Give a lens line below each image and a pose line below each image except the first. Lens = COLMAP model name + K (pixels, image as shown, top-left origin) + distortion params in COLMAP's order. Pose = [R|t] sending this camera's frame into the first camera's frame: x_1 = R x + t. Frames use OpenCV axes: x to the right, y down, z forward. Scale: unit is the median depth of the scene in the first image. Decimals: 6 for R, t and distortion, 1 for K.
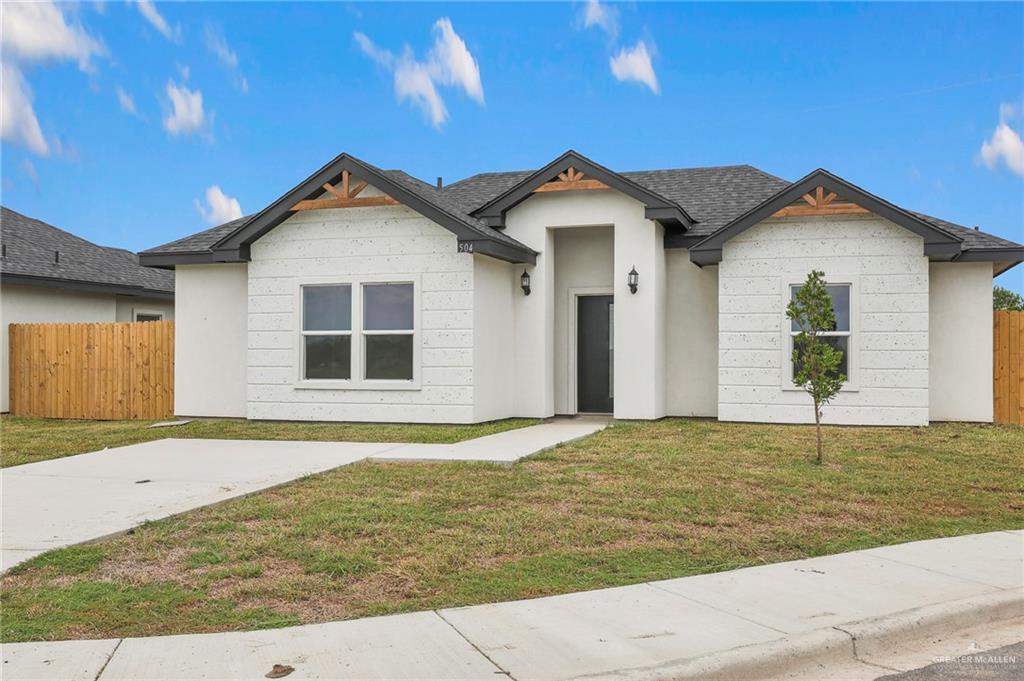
lens RADIAL K [[988.5, 0, 510.3], [0, 988.5, 344.9], [0, 0, 1]] dist [0.007857, 0.000000]
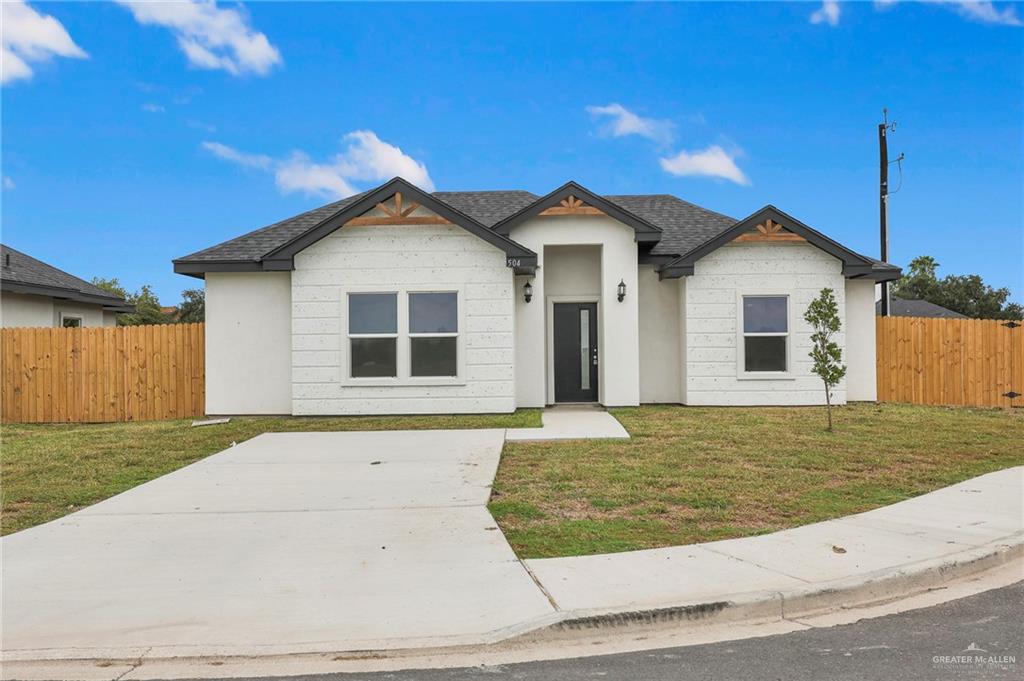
lens RADIAL K [[988.5, 0, 514.4], [0, 988.5, 336.6], [0, 0, 1]] dist [0.007857, 0.000000]
pose [[0.956309, -0.005667, 0.292303, -0.355305], [0.007902, 0.999948, -0.006467, -0.002868], [-0.292252, 0.008494, 0.956304, -0.115203]]
